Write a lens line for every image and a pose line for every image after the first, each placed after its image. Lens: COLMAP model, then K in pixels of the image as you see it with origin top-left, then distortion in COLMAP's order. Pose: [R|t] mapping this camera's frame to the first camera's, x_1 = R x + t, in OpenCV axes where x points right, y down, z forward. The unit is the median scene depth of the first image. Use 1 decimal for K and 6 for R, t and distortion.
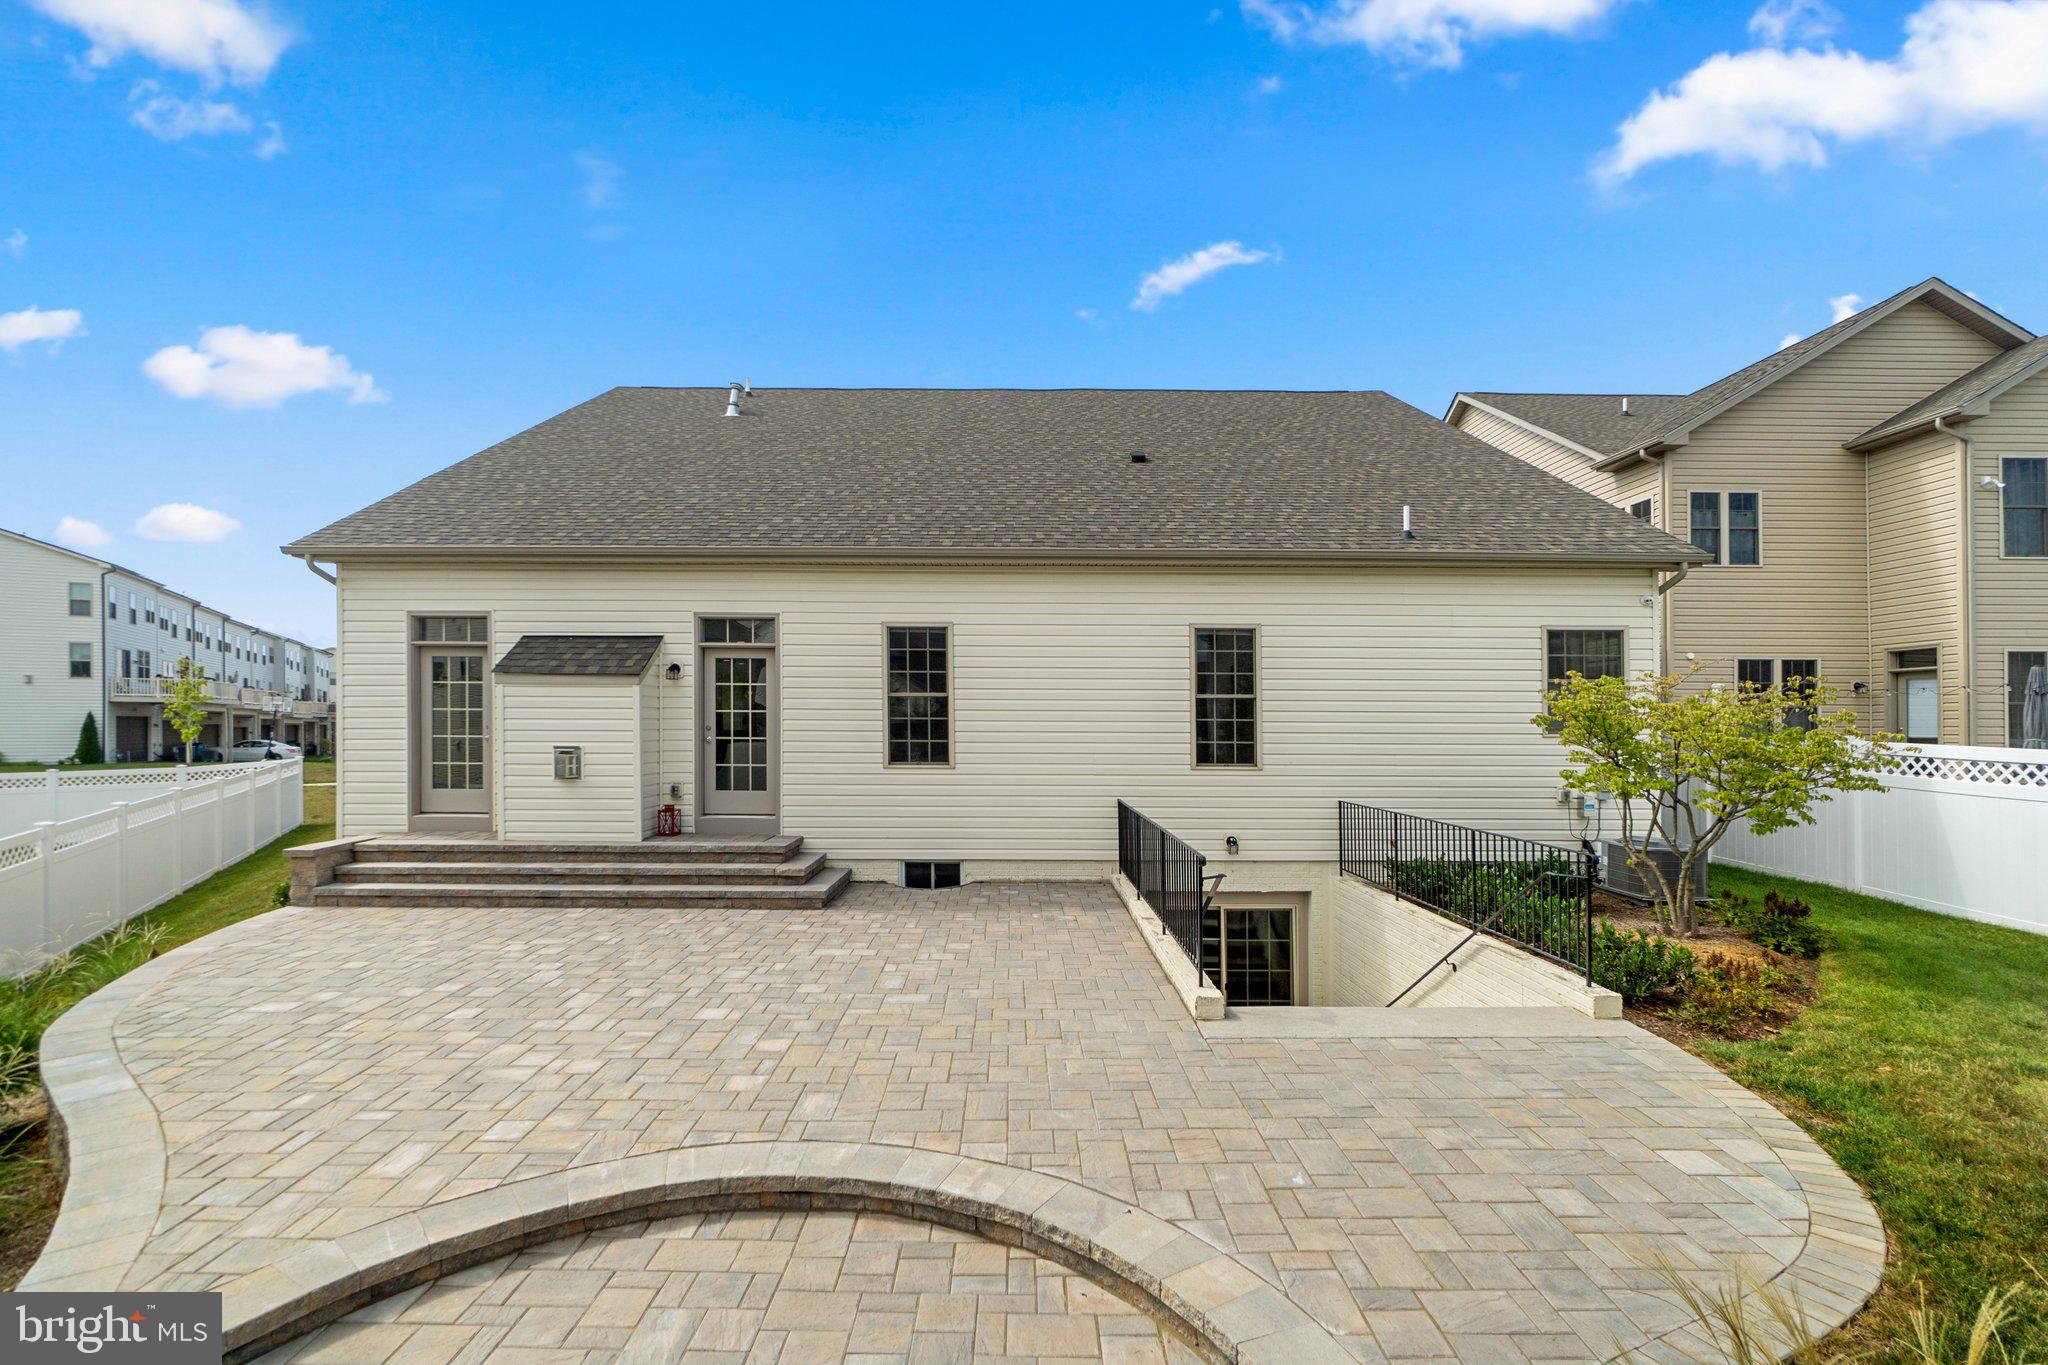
lens RADIAL K [[898.4, 0, 997.6], [0, 898.4, 722.0], [0, 0, 1]] dist [-0.003279, 0.000559]
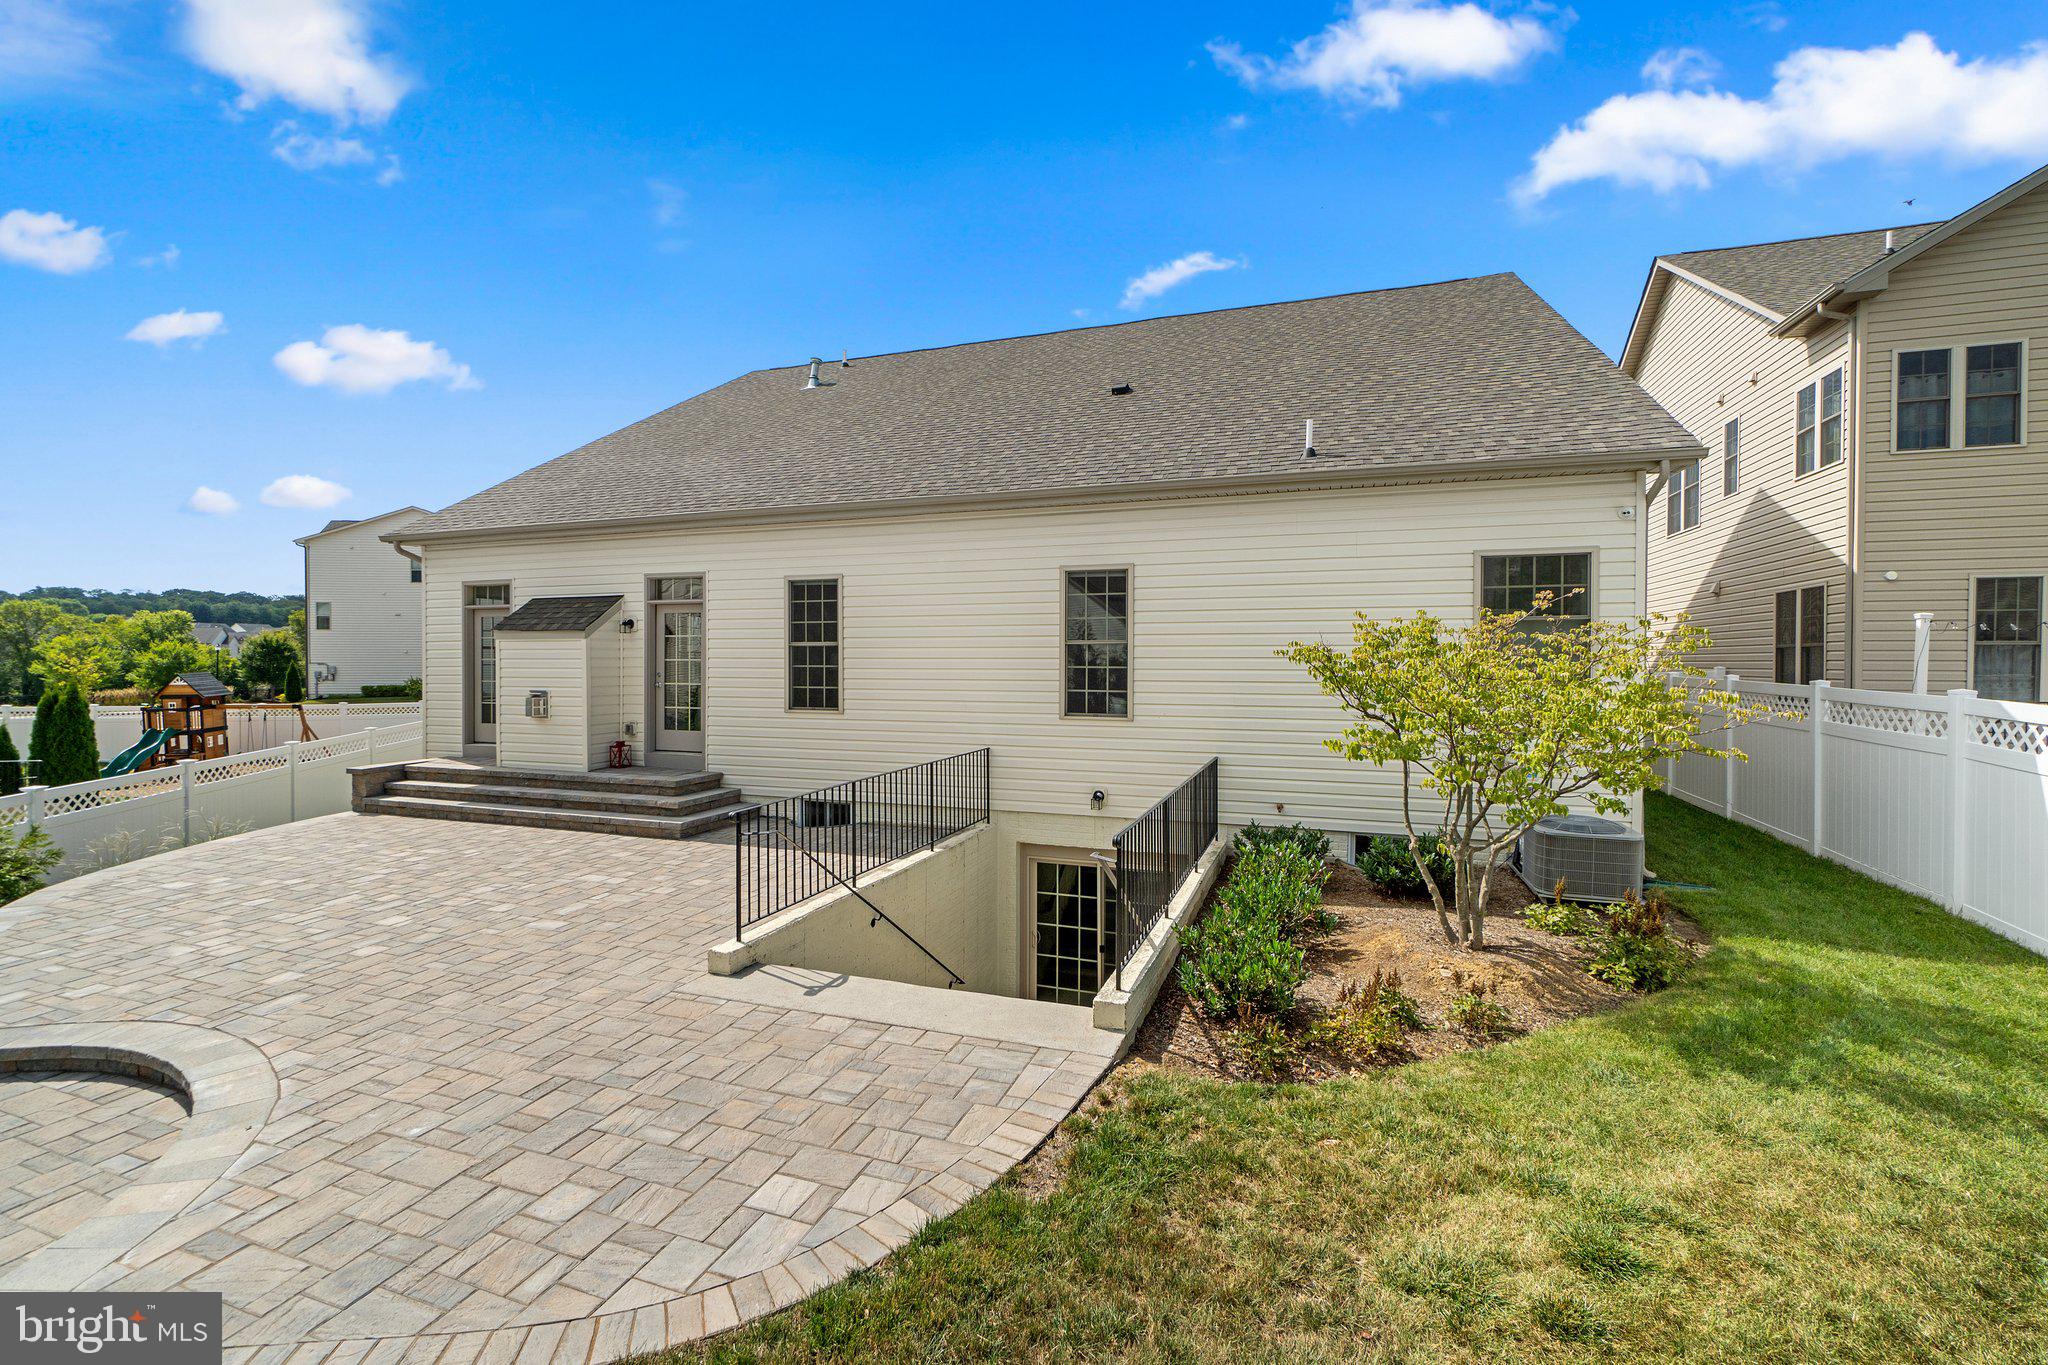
lens RADIAL K [[876.1, 0, 1009.0], [0, 876.1, 674.7], [0, 0, 1]] dist [-0.002082, 0.000056]
pose [[0.940929, 0.001558, -0.338600, 0.482698], [0.004264, 0.999856, 0.016452, -0.010433], [0.338577, -0.016924, 0.940786, 0.106517]]
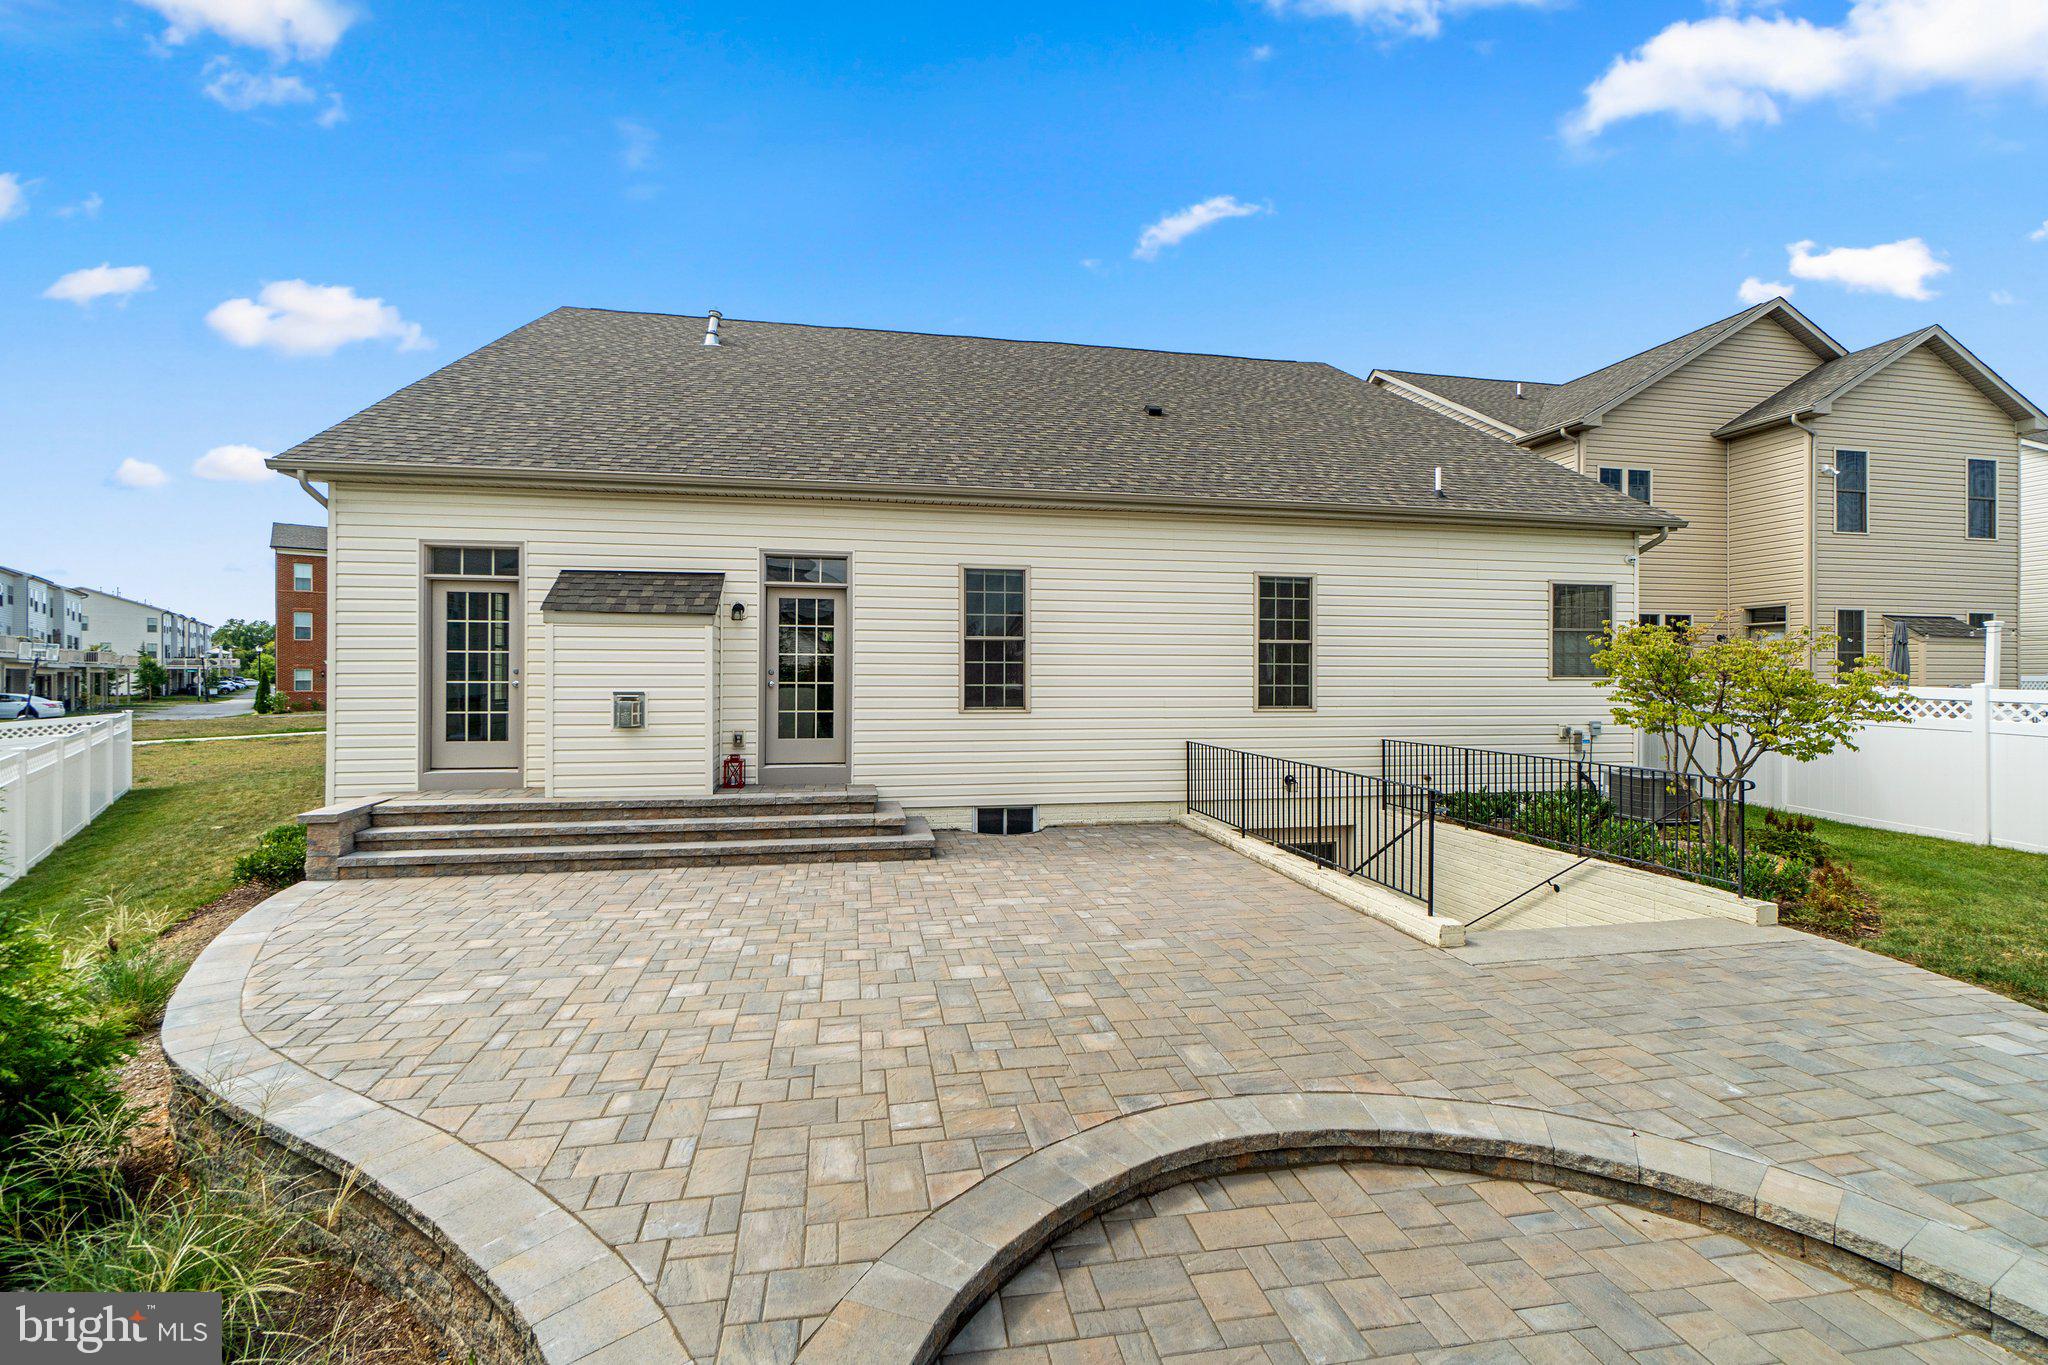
lens RADIAL K [[876.1, 0, 1009.0], [0, 876.1, 674.7], [0, 0, 1]] dist [-0.002082, 0.000056]
pose [[0.982966, -0.001408, 0.183783, -0.252142], [0.000984, 0.999997, 0.002398, 0.007171], [-0.183786, -0.002176, 0.982964, 0.053886]]
